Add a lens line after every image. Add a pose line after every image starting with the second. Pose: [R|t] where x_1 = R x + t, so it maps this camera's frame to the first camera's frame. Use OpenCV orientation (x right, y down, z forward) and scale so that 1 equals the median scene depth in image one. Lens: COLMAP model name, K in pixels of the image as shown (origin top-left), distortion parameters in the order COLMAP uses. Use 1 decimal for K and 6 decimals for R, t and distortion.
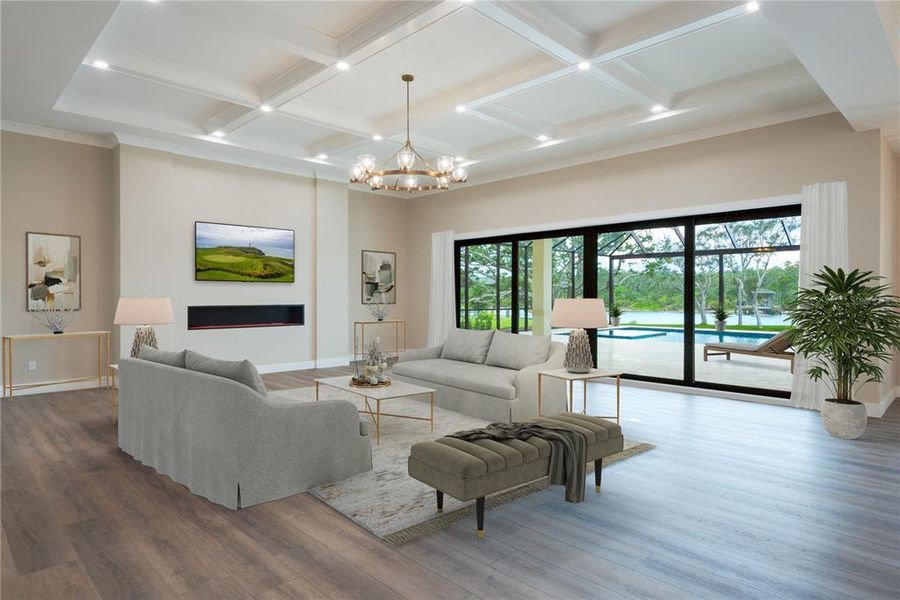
lens RADIAL K [[510.2, 0, 450.2], [0, 510.2, 298.9], [0, 0, 1]] dist [0.013007, -0.003377]
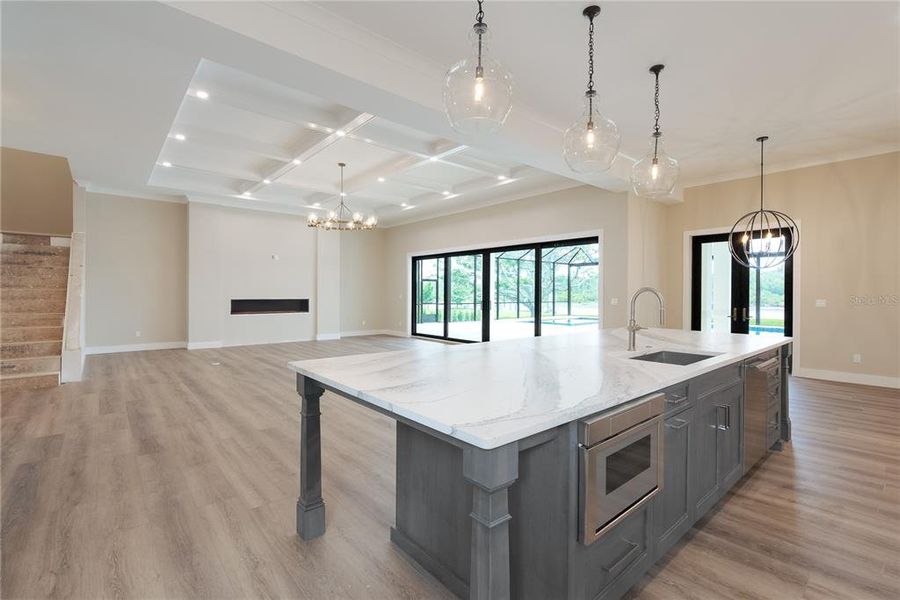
lens RADIAL K [[402.8, 0, 452.8], [0, 402.8, 298.5], [0, 0, 1]] dist [0.002615, 0.000205]
pose [[0.997416, 0.003592, -0.071757, 0.291726], [-0.003080, 0.999969, 0.007258, -0.001219], [0.071781, -0.007018, 0.997396, -0.232855]]
